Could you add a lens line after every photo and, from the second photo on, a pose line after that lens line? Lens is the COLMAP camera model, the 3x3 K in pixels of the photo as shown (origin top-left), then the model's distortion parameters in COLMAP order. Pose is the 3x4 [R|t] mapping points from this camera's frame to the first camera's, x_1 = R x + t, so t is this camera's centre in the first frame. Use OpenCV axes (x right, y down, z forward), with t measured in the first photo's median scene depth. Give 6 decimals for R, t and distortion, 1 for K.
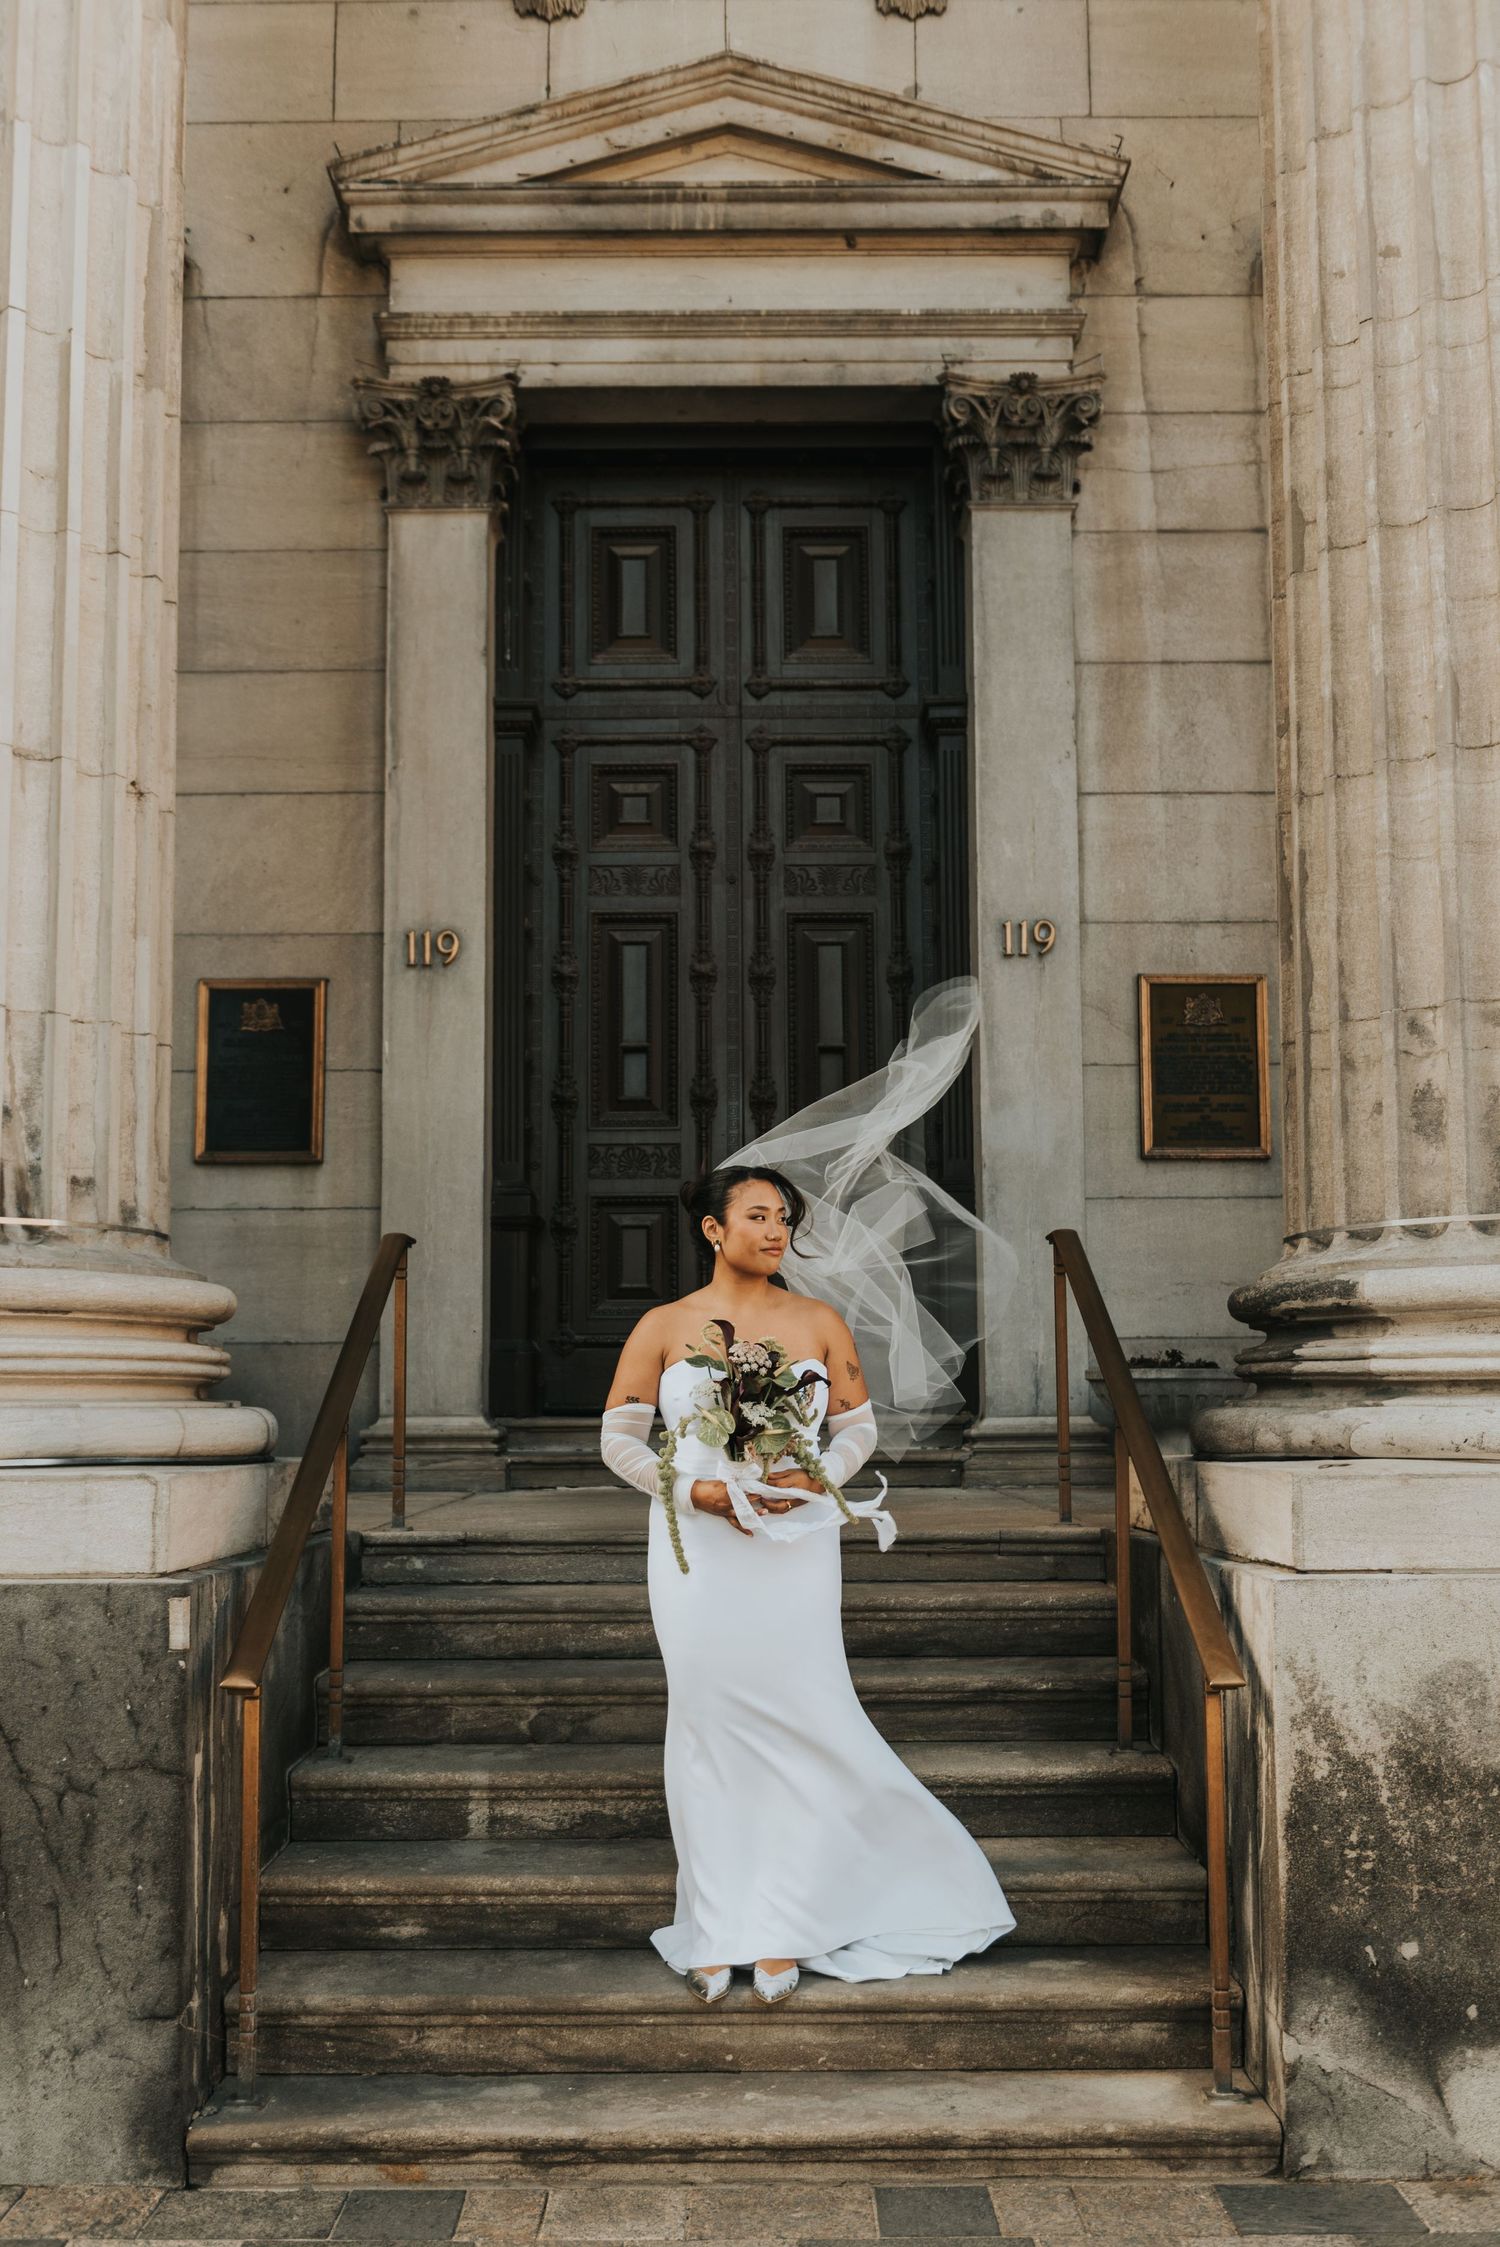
lens RADIAL K [[2097.1, 0, 741.9], [0, 2097.1, 1192.7], [0, 0, 1]] dist [-0.012284, -0.017723]
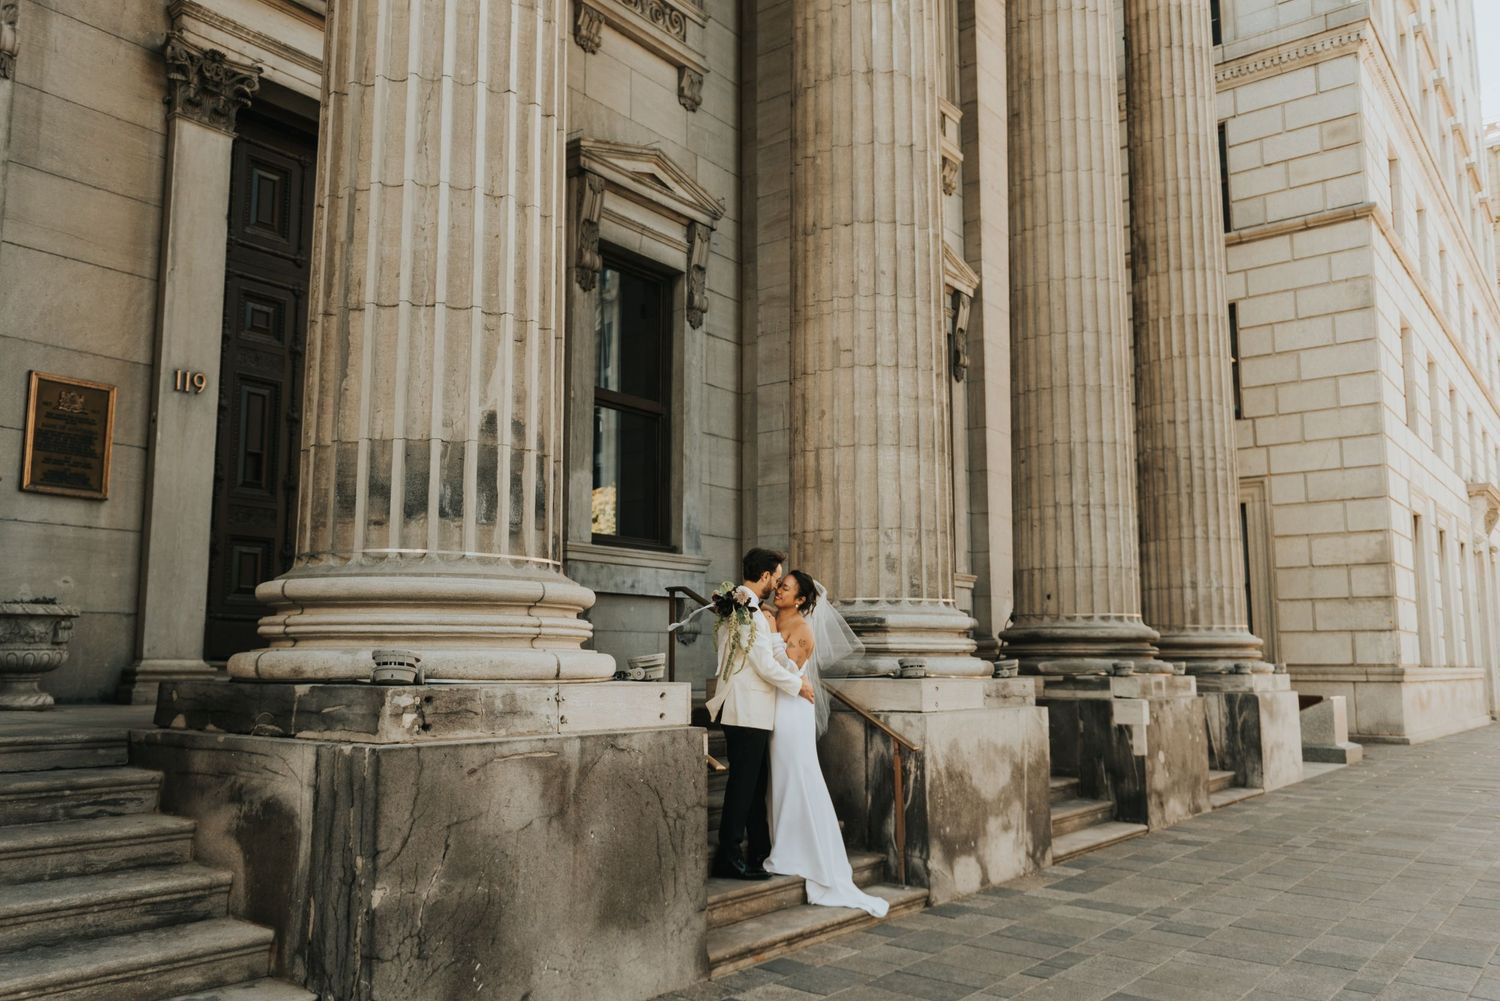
lens RADIAL K [[1157.7, 0, 750.0], [0, 1157.7, 500.5], [0, 0, 1]] dist [-0.001416, 0.001348]
pose [[0.614663, 0.119240, 0.779725, -0.584934], [-0.089274, 0.992673, -0.081429, 0.014208], [-0.783722, -0.019558, 0.620804, 0.063161]]
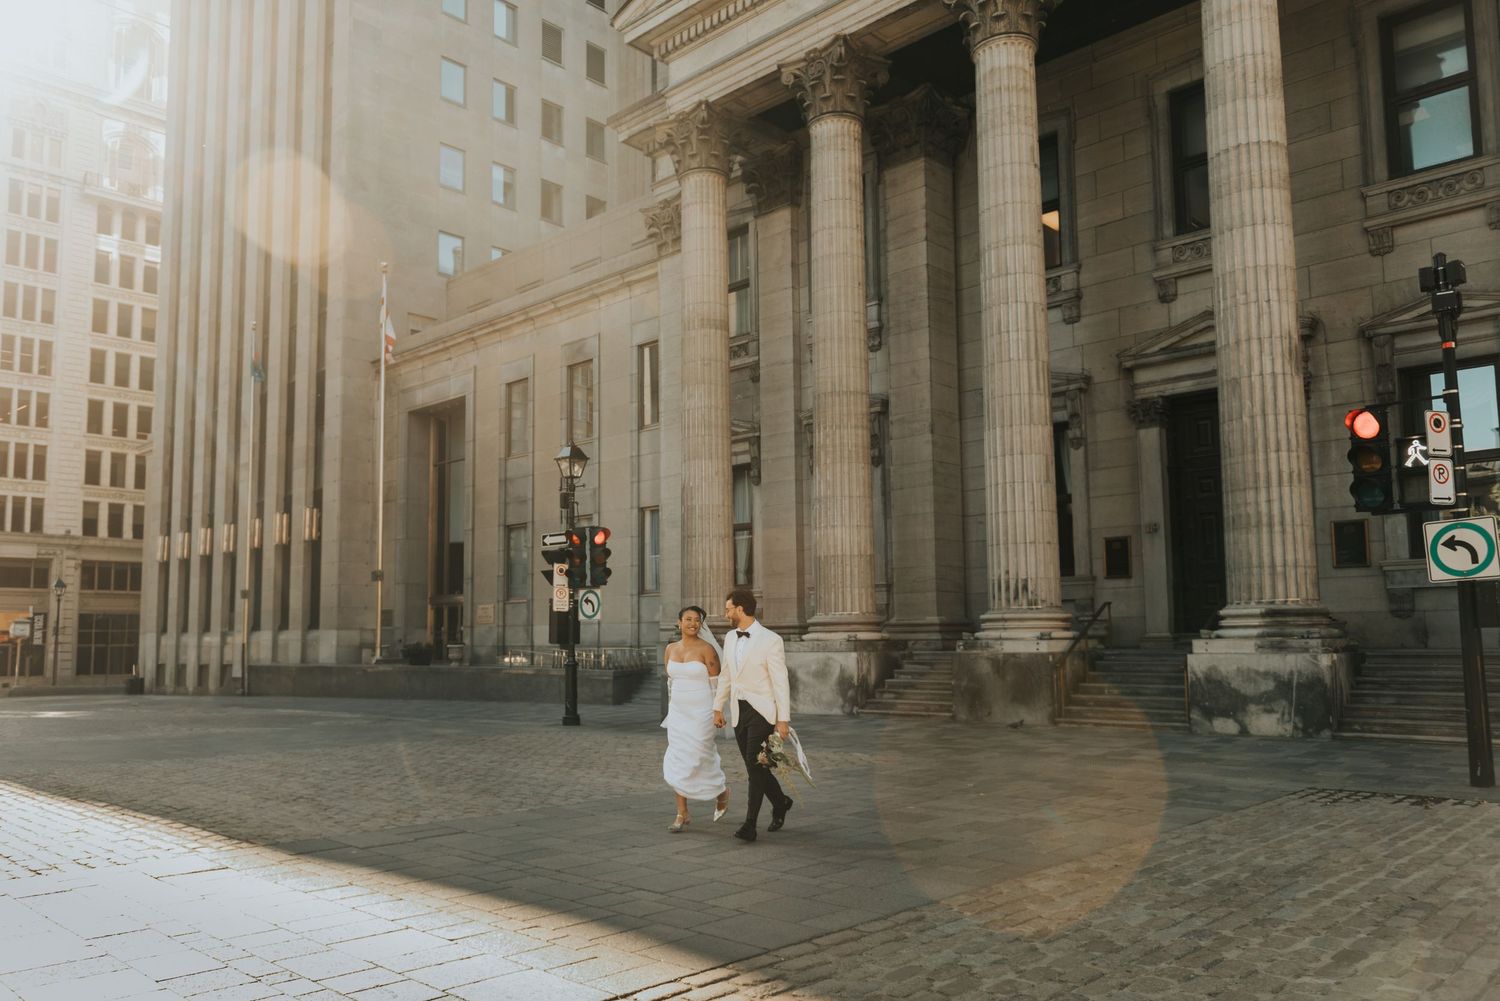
lens RADIAL K [[1101.4, 0, 744.8], [0, 1101.4, 530.8], [0, 0, 1]] dist [0.044016, 0.000593]
pose [[0.734593, -0.070108, -0.674876, 0.809605], [0.078479, 0.996751, -0.018122, -0.136804], [0.673954, -0.039651, 0.737708, -1.332562]]
